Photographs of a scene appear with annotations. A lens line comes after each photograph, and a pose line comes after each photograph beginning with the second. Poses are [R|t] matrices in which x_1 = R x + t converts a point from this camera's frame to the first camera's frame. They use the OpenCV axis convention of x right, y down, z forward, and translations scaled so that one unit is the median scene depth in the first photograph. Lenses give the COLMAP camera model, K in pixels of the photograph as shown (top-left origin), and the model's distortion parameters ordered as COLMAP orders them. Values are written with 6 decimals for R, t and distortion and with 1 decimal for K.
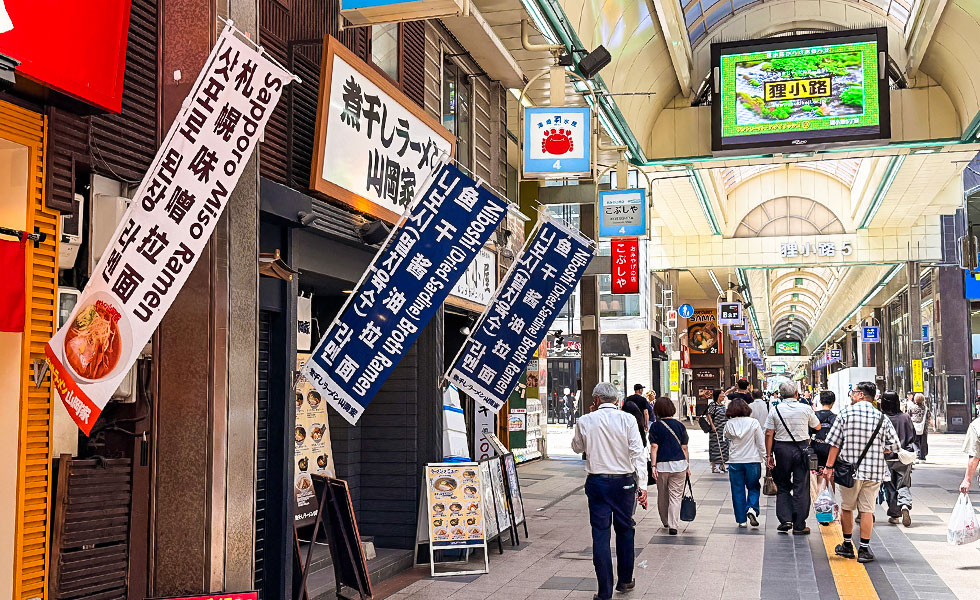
lens RADIAL K [[978.7, 0, 490.0], [0, 978.7, 300.0], [0, 0, 1]] dist [-0.000789, -0.011800]
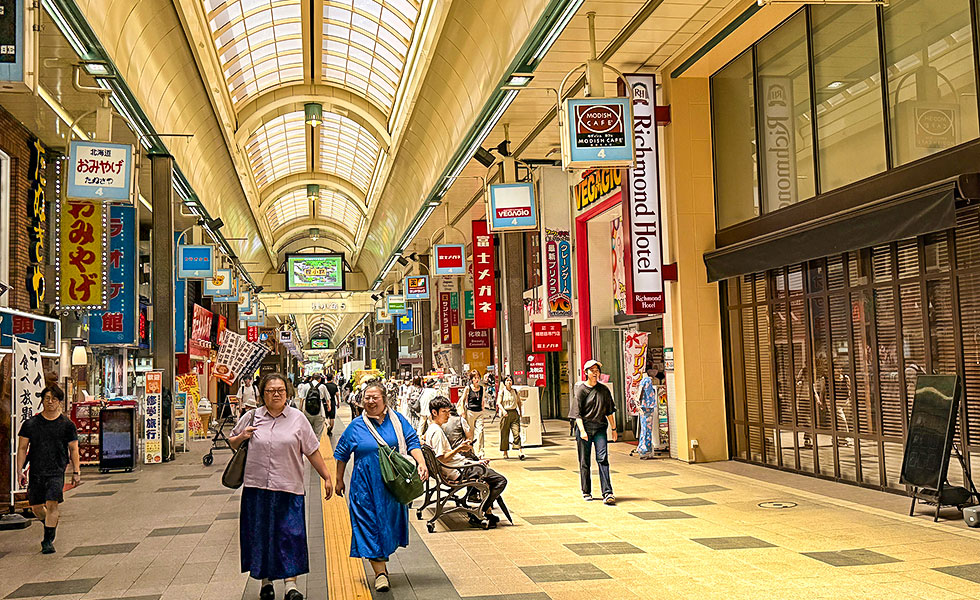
lens RADIAL K [[978.7, 0, 490.0], [0, 978.7, 300.0], [0, 0, 1]] dist [-0.000789, -0.011800]
pose [[0.894724, -0.004180, 0.446600, -0.494702], [-0.002240, 0.999902, 0.013847, -0.168651], [-0.446614, -0.013389, 0.894627, -1.745050]]
